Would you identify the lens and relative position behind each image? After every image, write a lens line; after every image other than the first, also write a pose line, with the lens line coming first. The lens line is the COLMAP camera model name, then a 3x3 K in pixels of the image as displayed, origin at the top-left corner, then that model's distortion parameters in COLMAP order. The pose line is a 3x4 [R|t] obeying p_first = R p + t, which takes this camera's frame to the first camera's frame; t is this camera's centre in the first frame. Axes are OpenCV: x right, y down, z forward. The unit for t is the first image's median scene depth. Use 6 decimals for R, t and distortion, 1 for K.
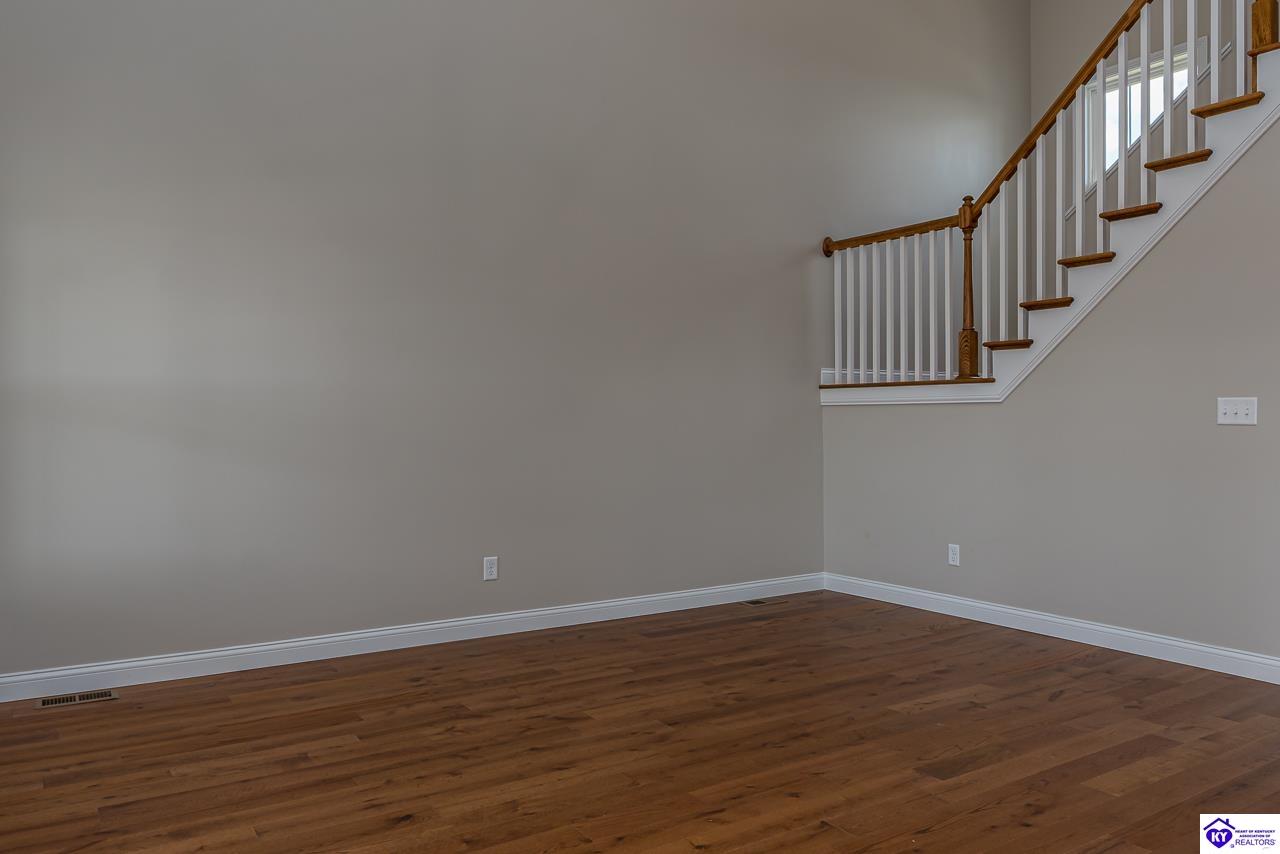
lens RADIAL K [[947.3, 0, 640.0], [0, 947.3, 427.0], [0, 0, 1]] dist [-0.005489, -0.003404]
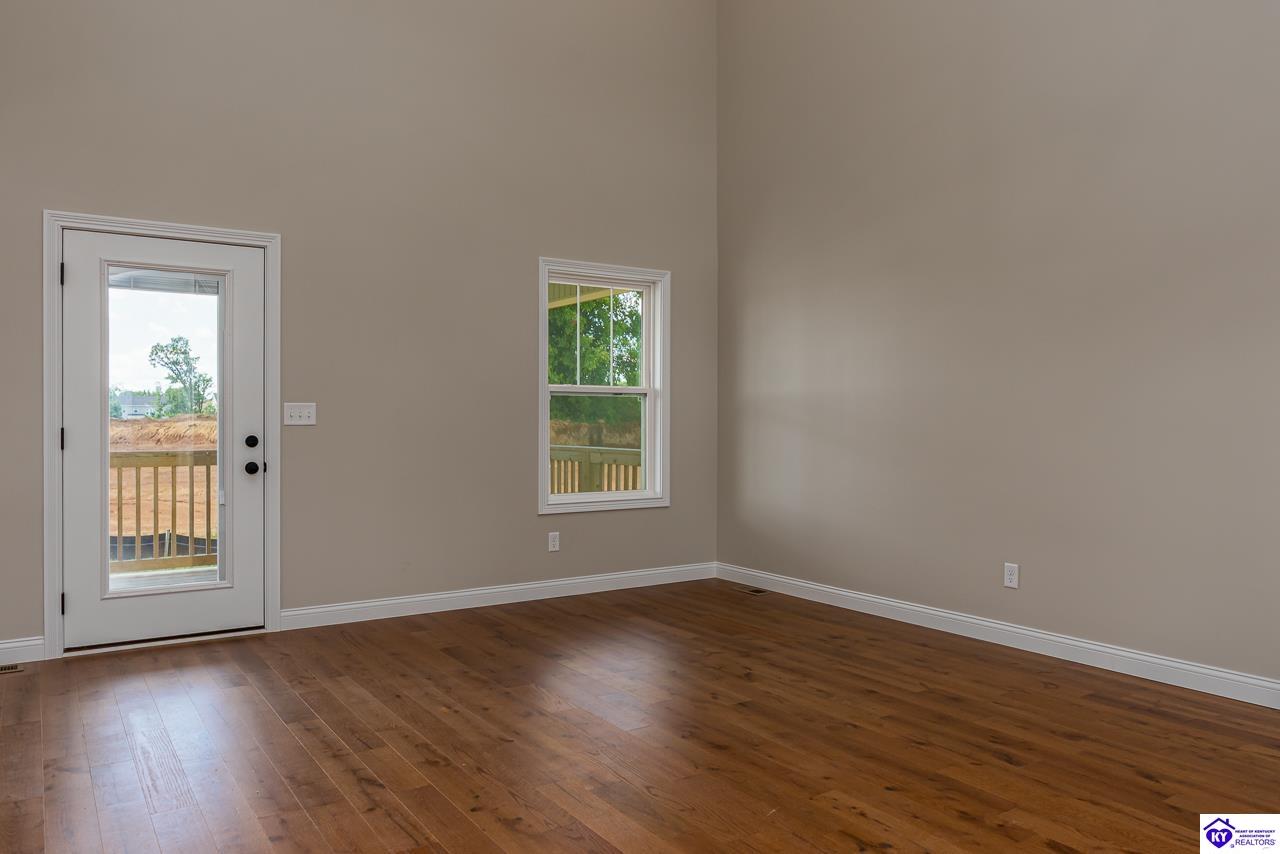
lens RADIAL K [[893.5, 0, 640.0], [0, 893.5, 427.0], [0, 0, 1]] dist [-0.000404, -0.000878]
pose [[0.009314, 0.010051, -0.999906, 0.901216], [-0.006112, 0.999931, 0.009995, -0.007661], [0.999938, 0.006018, 0.009375, 0.758063]]
